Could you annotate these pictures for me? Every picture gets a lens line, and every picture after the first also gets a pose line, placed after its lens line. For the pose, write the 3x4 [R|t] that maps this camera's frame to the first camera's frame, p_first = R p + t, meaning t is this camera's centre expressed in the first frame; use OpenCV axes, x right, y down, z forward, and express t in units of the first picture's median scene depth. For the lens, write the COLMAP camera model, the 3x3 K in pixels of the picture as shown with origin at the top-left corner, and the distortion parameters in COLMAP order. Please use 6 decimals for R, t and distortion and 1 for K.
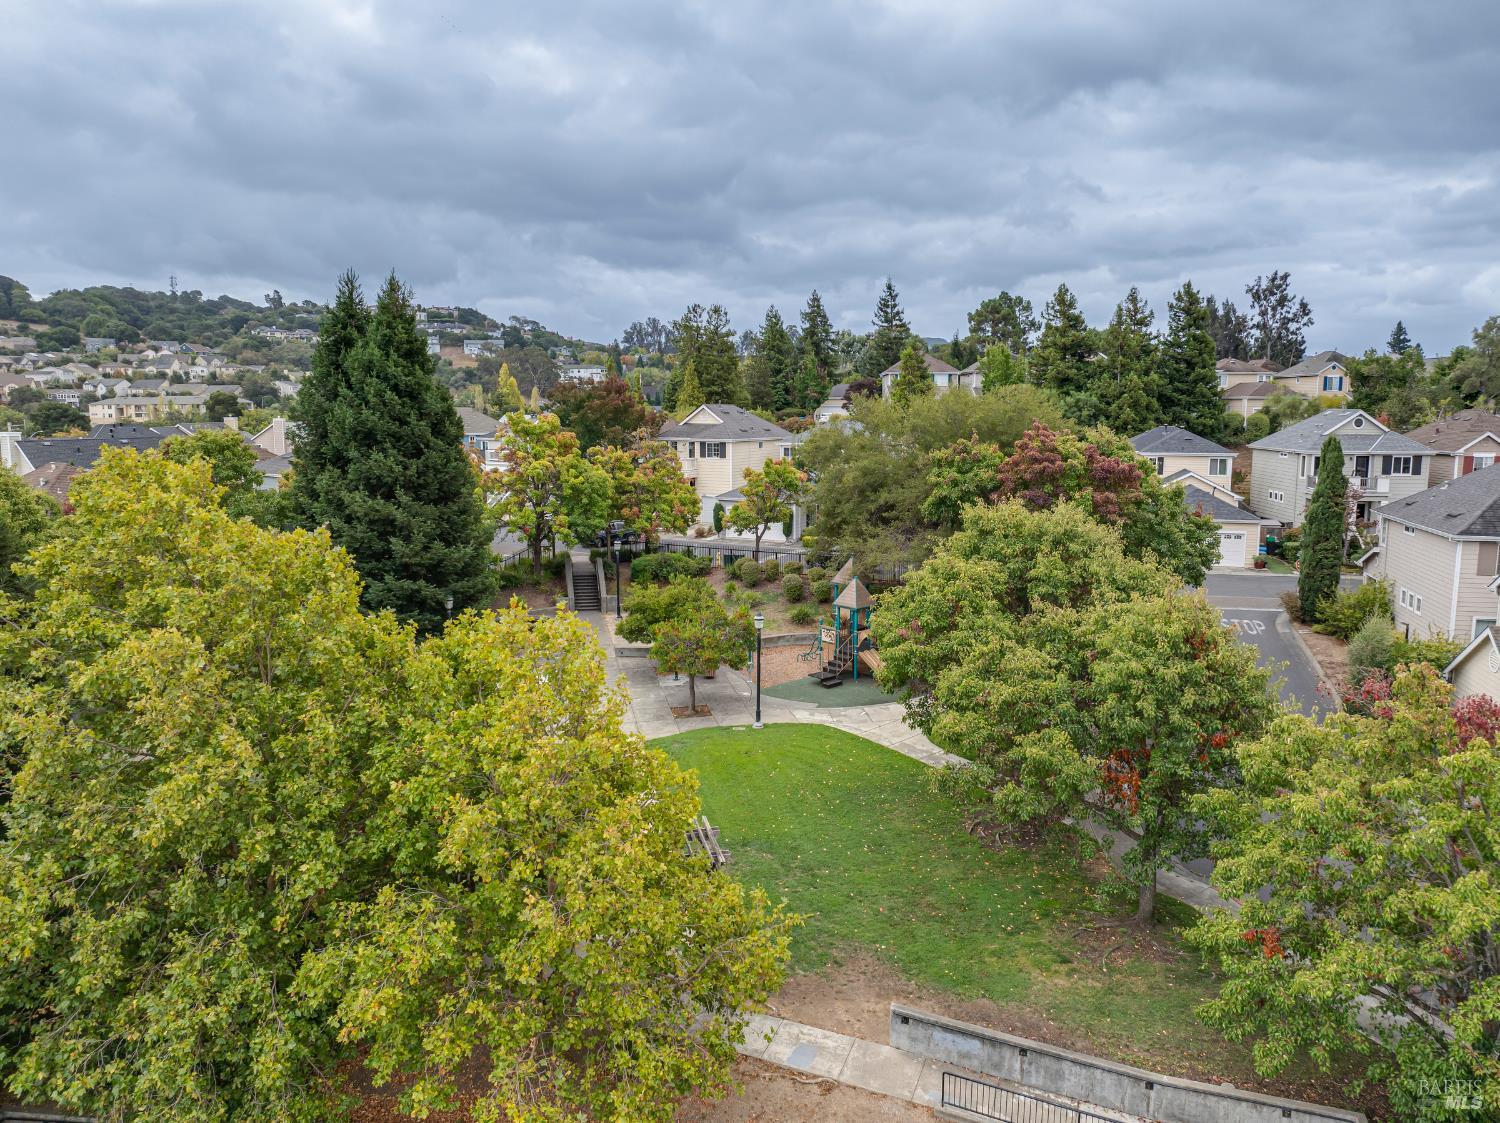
lens RADIAL K [[1061.7, 0, 757.0], [0, 1061.7, 546.0], [0, 0, 1]] dist [-0.048074, 0.017905]
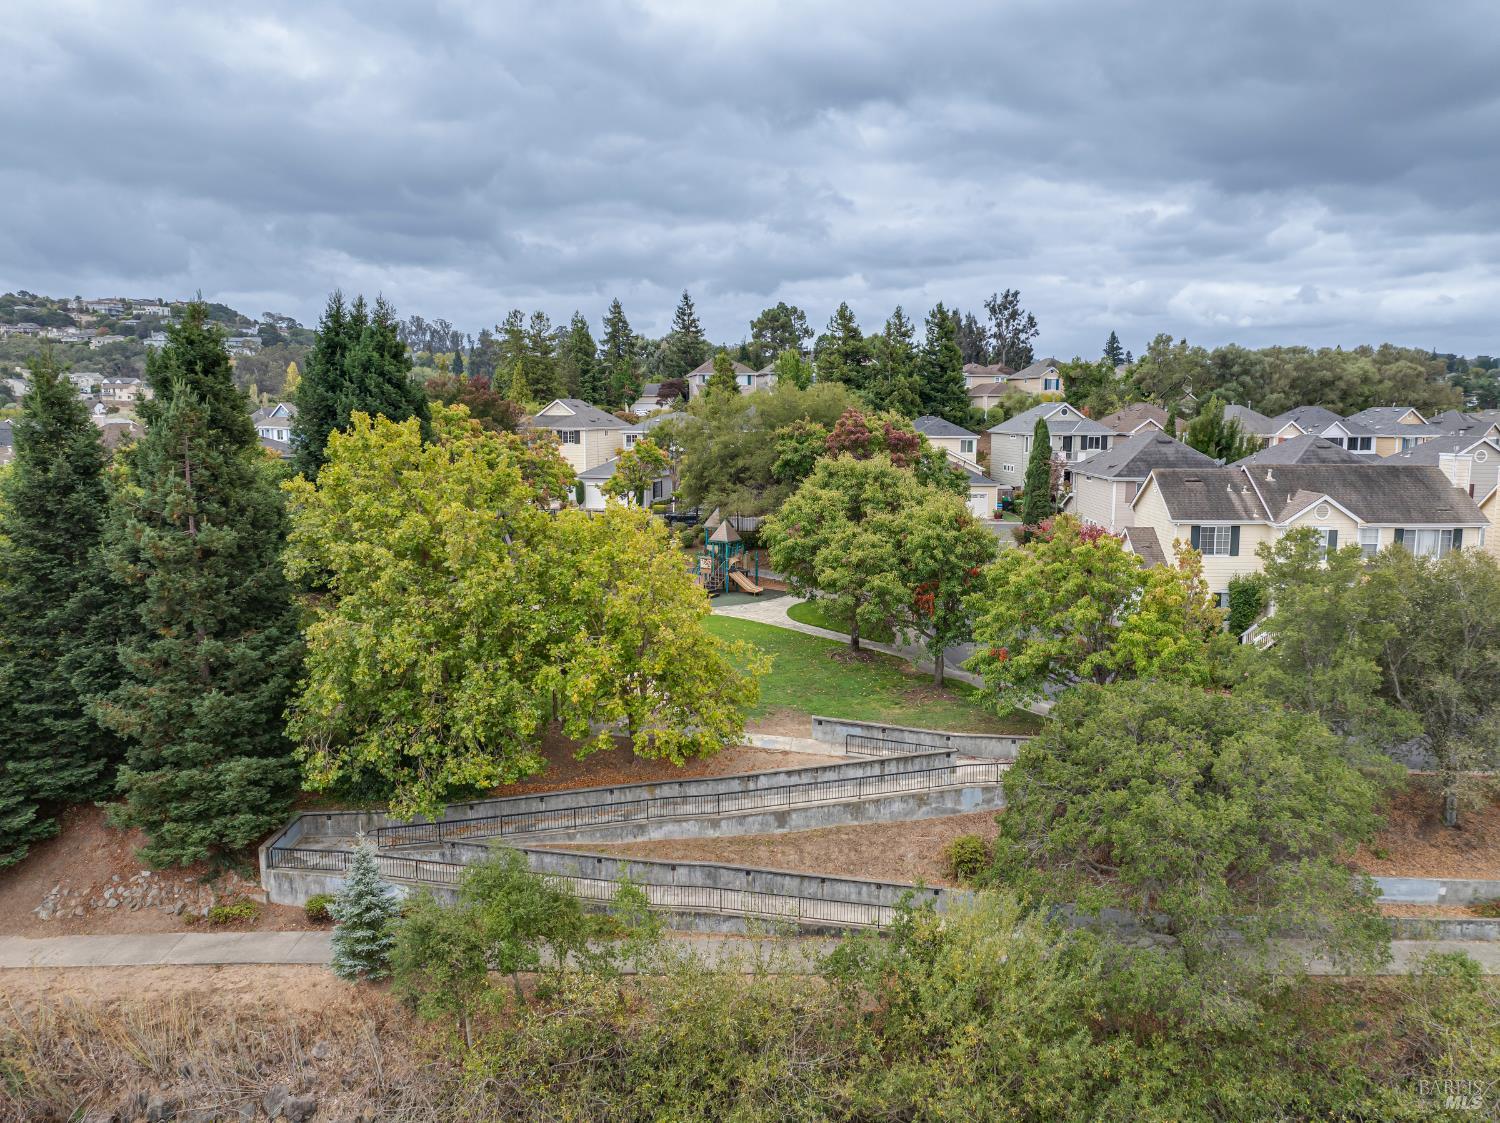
lens RADIAL K [[1061.7, 0, 756.1], [0, 1061.7, 560.3], [0, 0, 1]] dist [-0.048074, 0.017905]
pose [[0.976119, -0.028938, 0.215302, -0.122715], [0.026392, 0.999544, 0.014696, 0.046050], [-0.215629, -0.008663, 0.976437, -0.268307]]
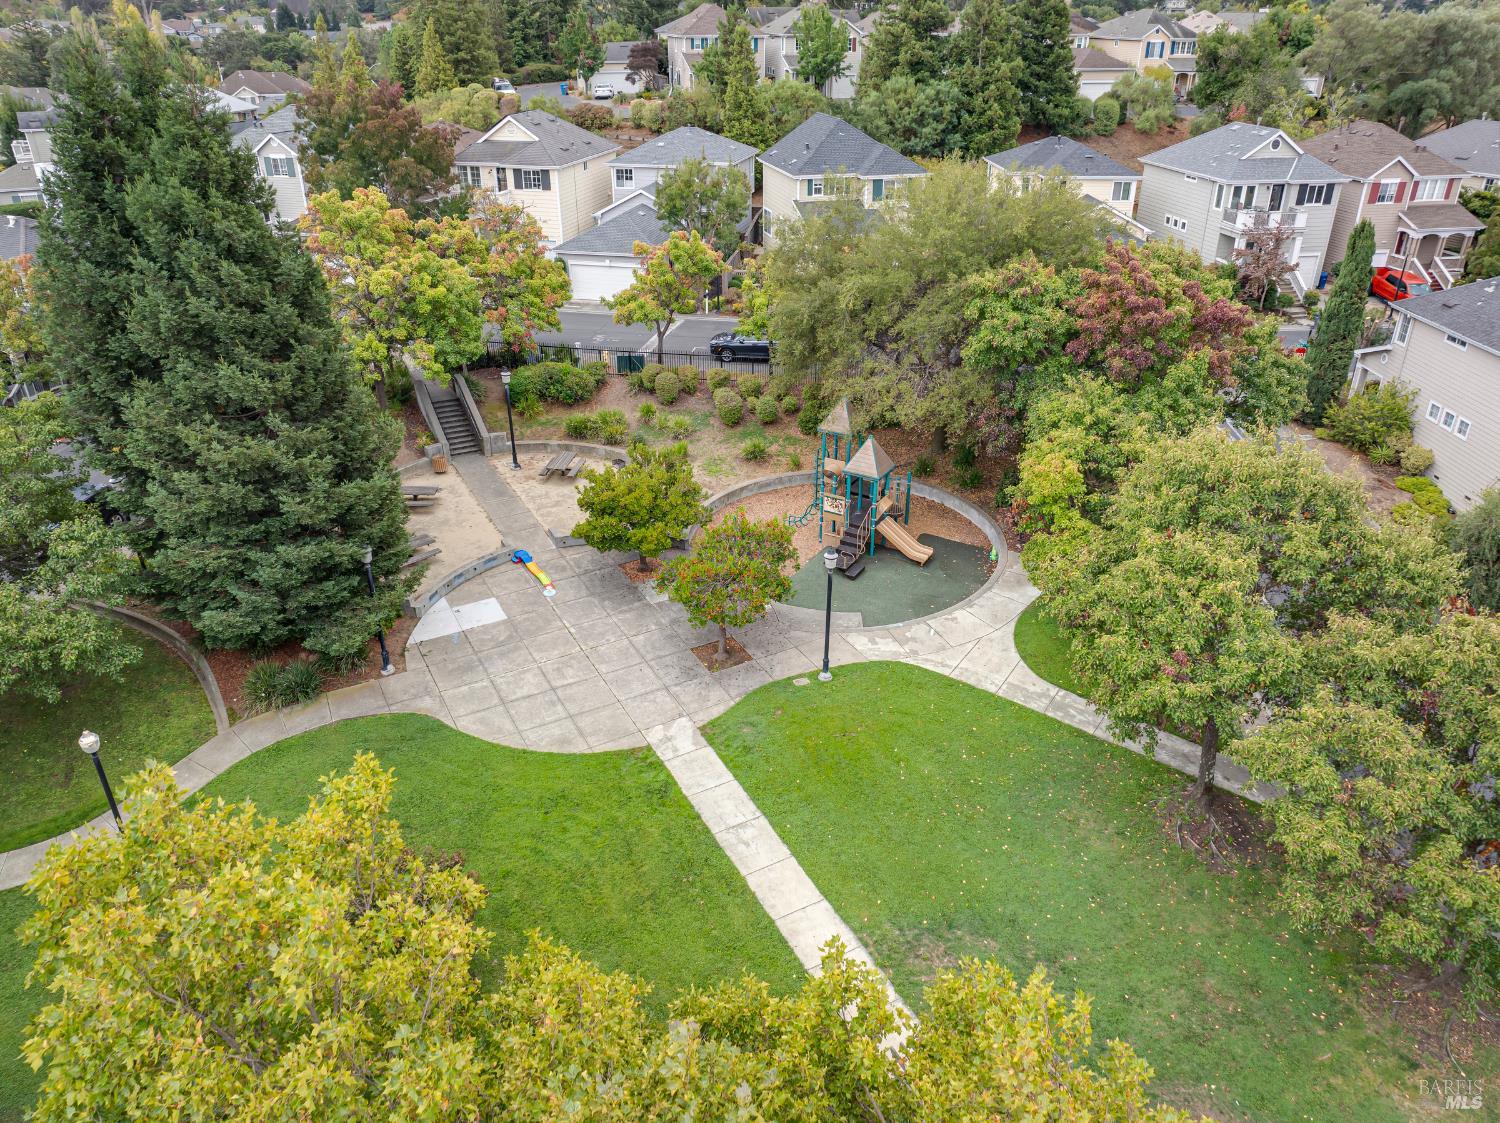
lens RADIAL K [[1061.7, 0, 758.1], [0, 1061.7, 548.7], [0, 0, 1]] dist [-0.048074, 0.017905]
pose [[0.957724, -0.131599, 0.255827, -0.150416], [0.036669, 0.937830, 0.345152, -0.125011], [-0.285344, -0.321179, 0.903008, 0.198130]]
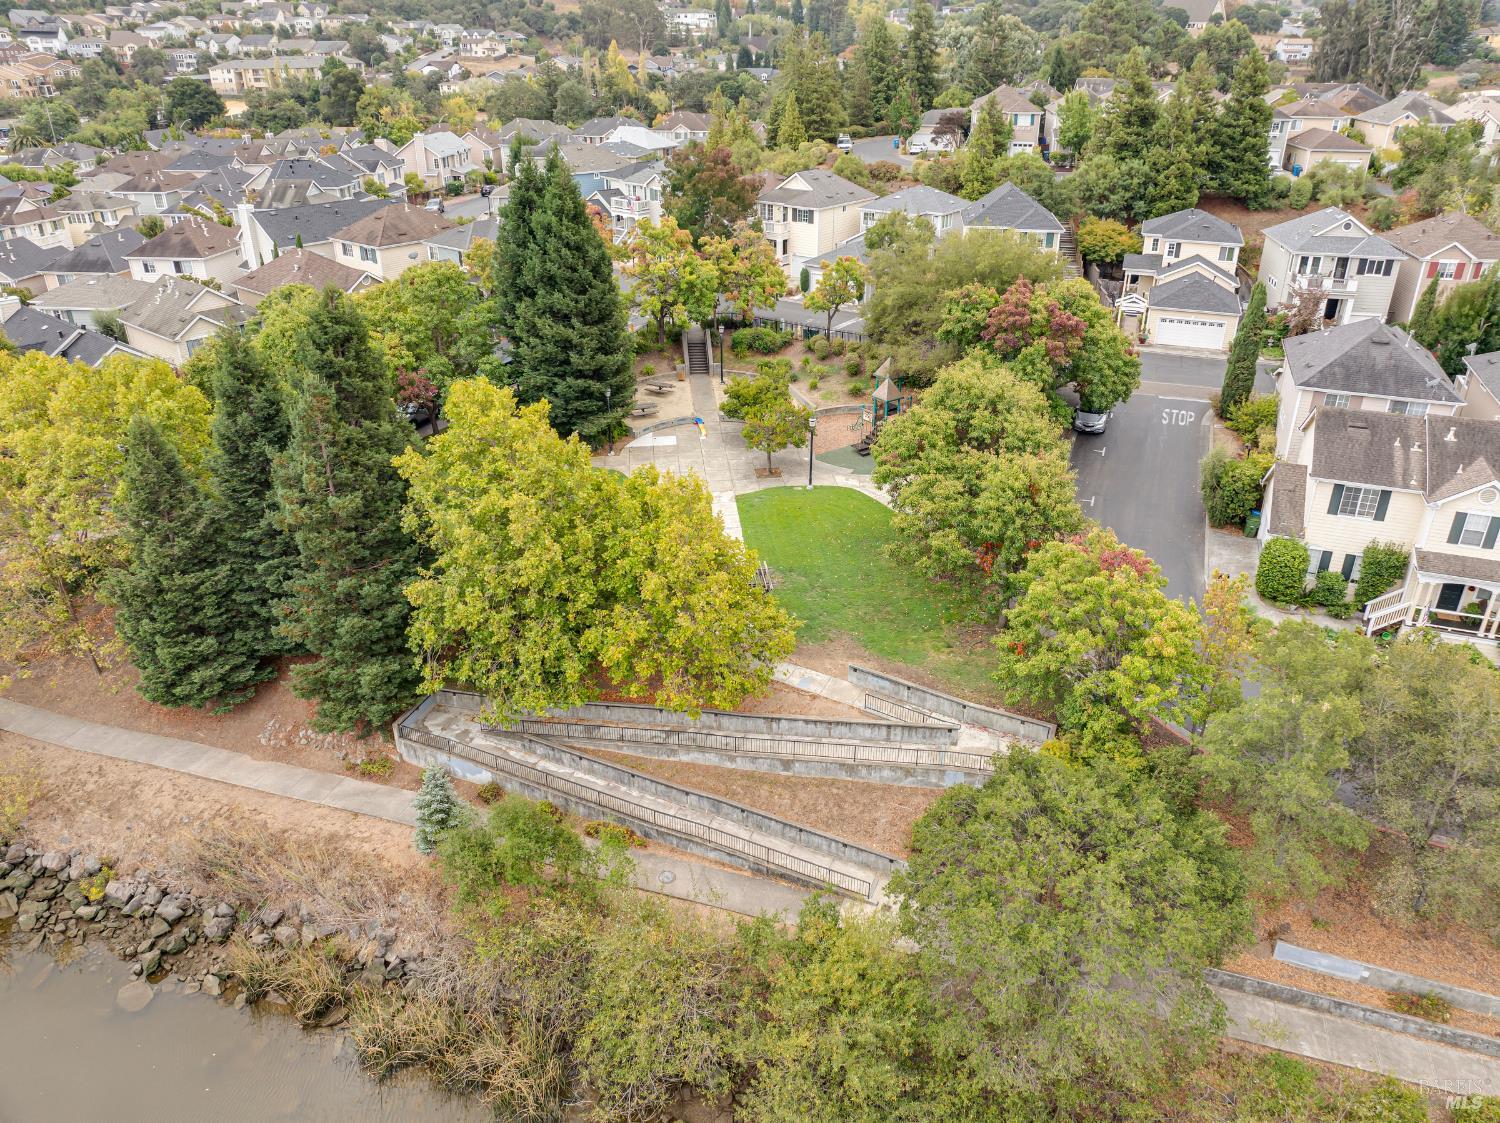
lens RADIAL K [[1061.7, 0, 754.3], [0, 1061.7, 556.2], [0, 0, 1]] dist [-0.048074, 0.017905]
pose [[0.994358, 0.048485, -0.094350, 0.044039], [-0.015147, 0.945215, 0.326097, -0.147908], [0.104991, -0.322828, 0.940616, -0.307490]]
